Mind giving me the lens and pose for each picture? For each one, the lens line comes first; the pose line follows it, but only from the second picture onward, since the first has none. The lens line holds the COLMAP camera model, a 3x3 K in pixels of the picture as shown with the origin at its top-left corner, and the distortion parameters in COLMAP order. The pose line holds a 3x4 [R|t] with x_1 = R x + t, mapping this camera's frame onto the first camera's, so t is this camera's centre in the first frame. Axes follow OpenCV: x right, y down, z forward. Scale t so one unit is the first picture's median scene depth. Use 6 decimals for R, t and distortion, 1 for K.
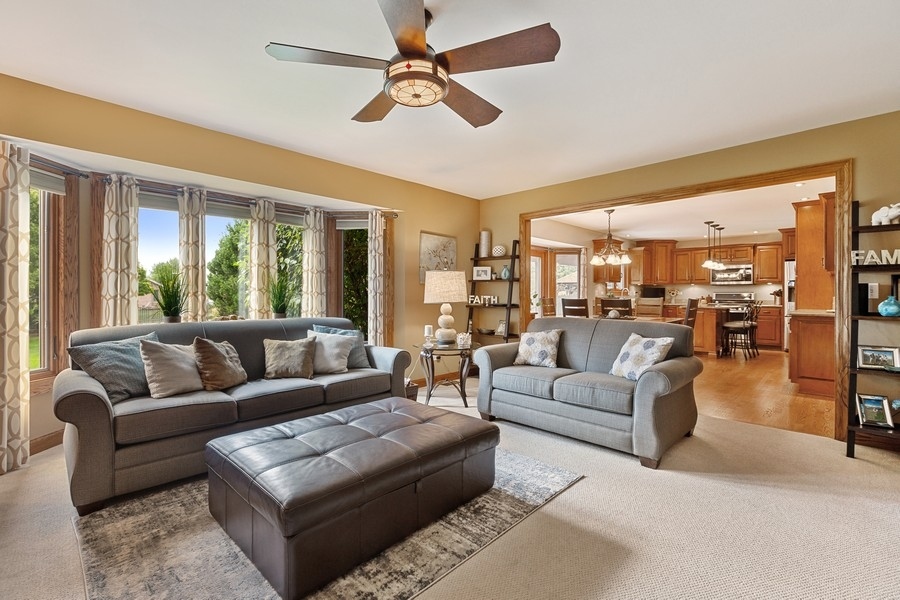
lens RADIAL K [[403.0, 0, 444.9], [0, 403.0, 295.8], [0, 0, 1]] dist [0.004015, -0.000196]
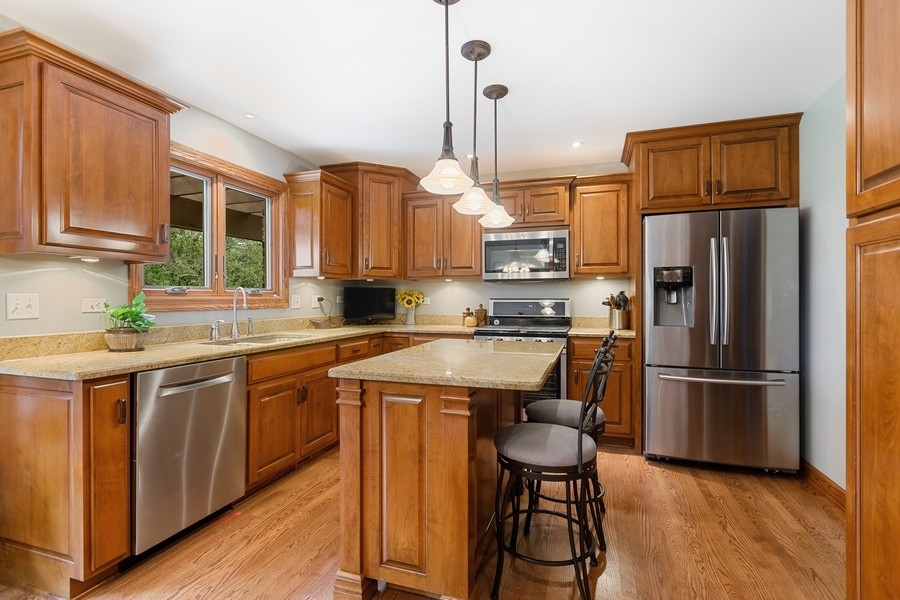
lens RADIAL K [[432.9, 0, 449.7], [0, 432.9, 296.6], [0, 0, 1]] dist [0.000120, 0.000582]
pose [[0.899215, -0.001667, 0.437503, 0.467211], [0.004505, 0.999975, -0.005448, -0.009483], [-0.437483, 0.006870, 0.899201, 0.665416]]
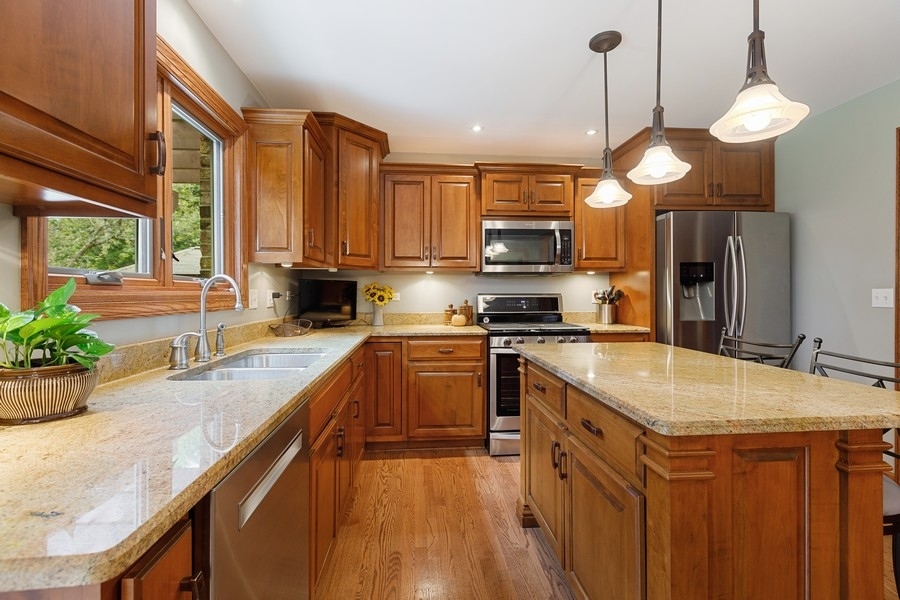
lens RADIAL K [[403.0, 0, 450.1], [0, 403.0, 293.7], [0, 0, 1]] dist [0.004015, -0.000196]
pose [[0.646624, -0.004139, 0.762798, 0.393366], [0.007699, 0.999970, -0.001100, -0.009618], [-0.762770, 0.006584, 0.646636, 0.842457]]
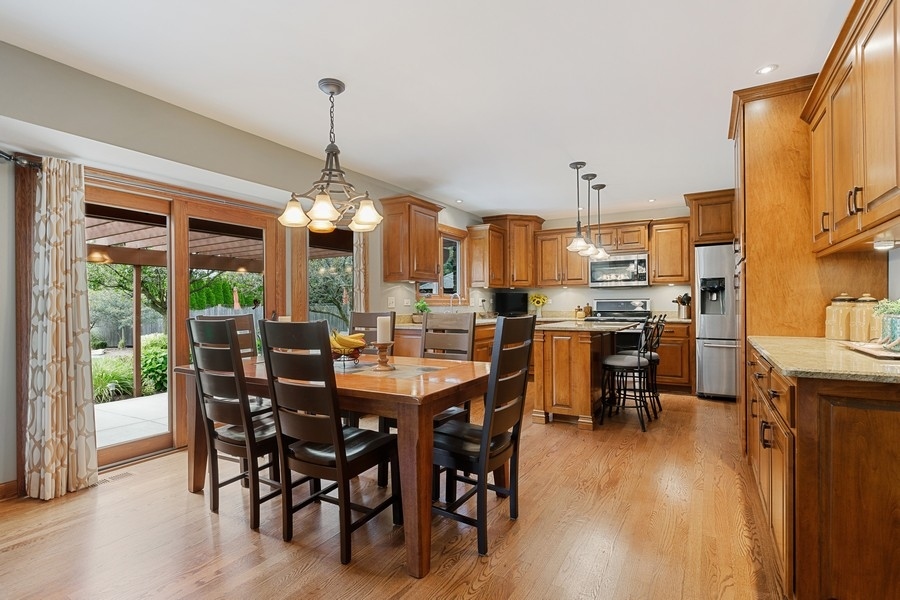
lens RADIAL K [[446.5, 0, 448.6], [0, 446.5, 303.9], [0, 0, 1]] dist [0.004530, 0.000302]
pose [[0.969709, -0.009979, 0.244058, 0.297407], [0.011348, 0.999927, -0.004203, -0.001667], [-0.243998, 0.006845, 0.969752, 0.409915]]
